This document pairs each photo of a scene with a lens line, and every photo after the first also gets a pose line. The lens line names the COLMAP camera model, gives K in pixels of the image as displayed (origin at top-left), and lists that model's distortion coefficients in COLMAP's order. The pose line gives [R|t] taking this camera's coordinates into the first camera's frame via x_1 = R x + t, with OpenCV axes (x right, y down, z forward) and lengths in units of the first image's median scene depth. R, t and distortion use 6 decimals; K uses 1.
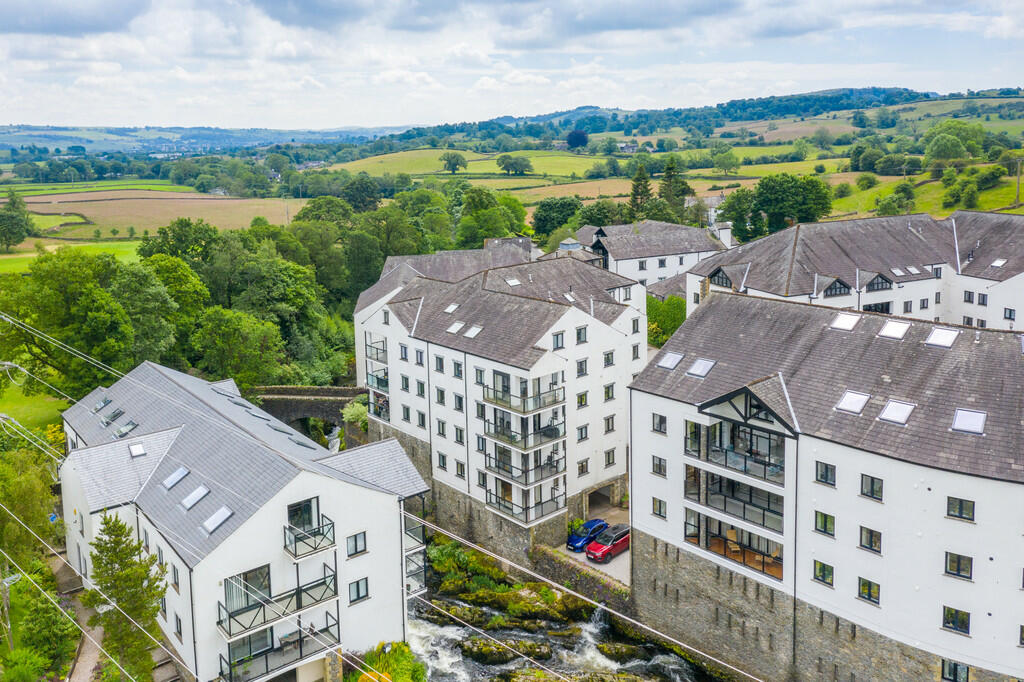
lens RADIAL K [[830.0, 0, 559.5], [0, 830.0, 276.3], [0, 0, 1]] dist [0.014172, 0.009017]
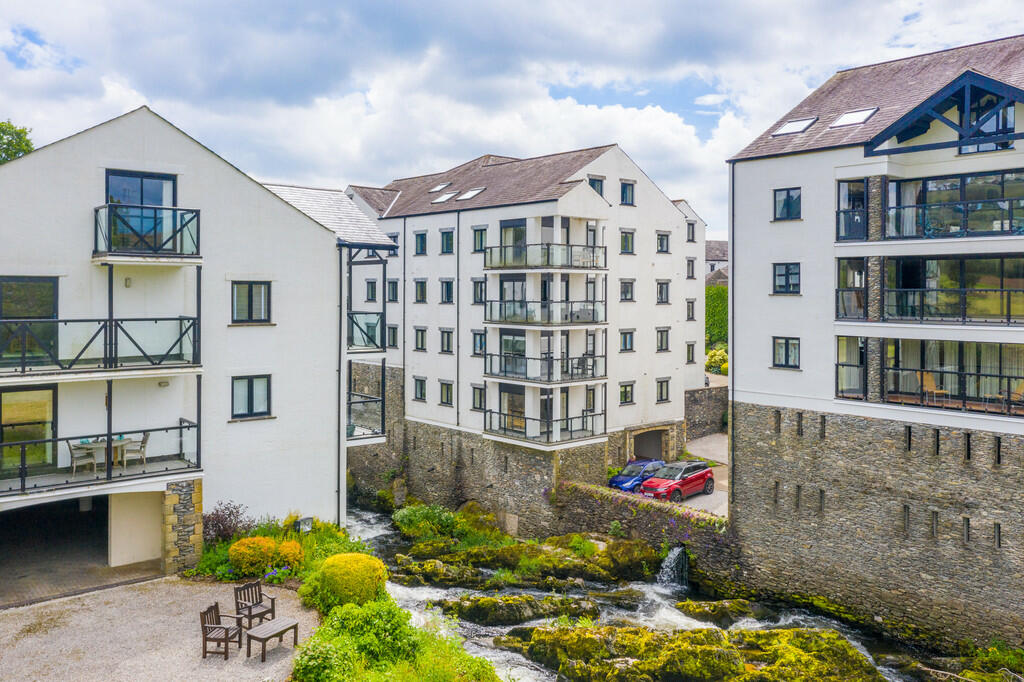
lens RADIAL K [[842.2, 0, 541.2], [0, 842.2, 312.0], [0, 0, 1]] dist [0.010006, 0.004700]
pose [[0.999866, 0.015380, -0.005626, -0.038646], [-0.015960, 0.992135, -0.124155, 0.250167], [0.003673, 0.124228, 0.992247, 0.307939]]
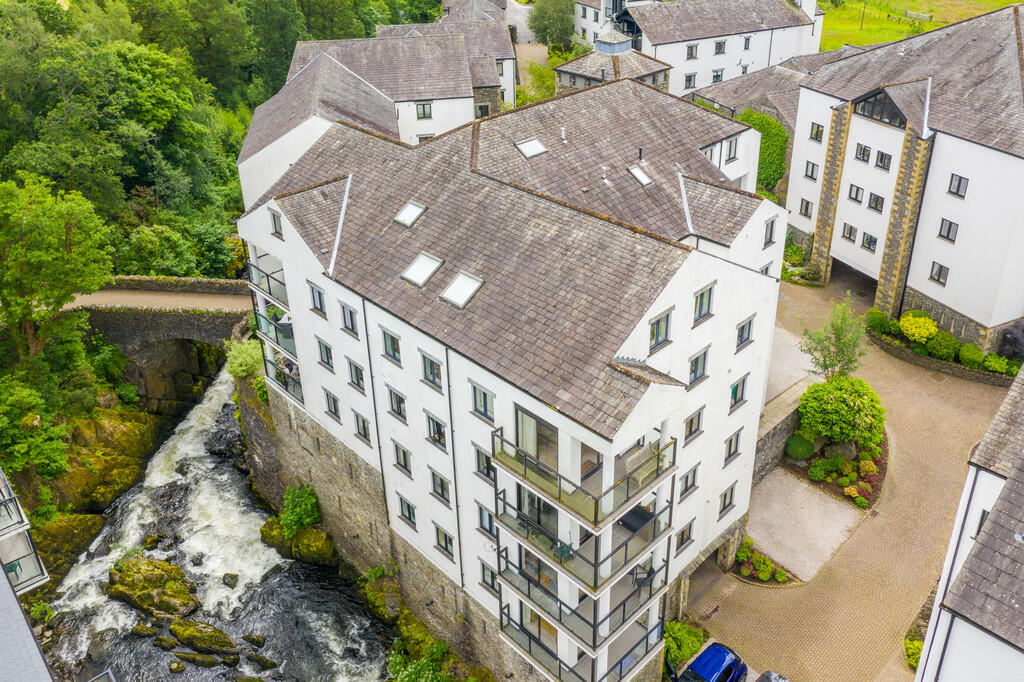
lens RADIAL K [[830.0, 0, 559.5], [0, 830.0, 276.3], [0, 0, 1]] dist [0.014172, 0.009017]
pose [[0.998605, -0.011176, 0.051599, -0.072651], [-0.005232, 0.951583, 0.307349, -0.080306], [-0.052536, -0.307190, 0.950197, 0.557909]]
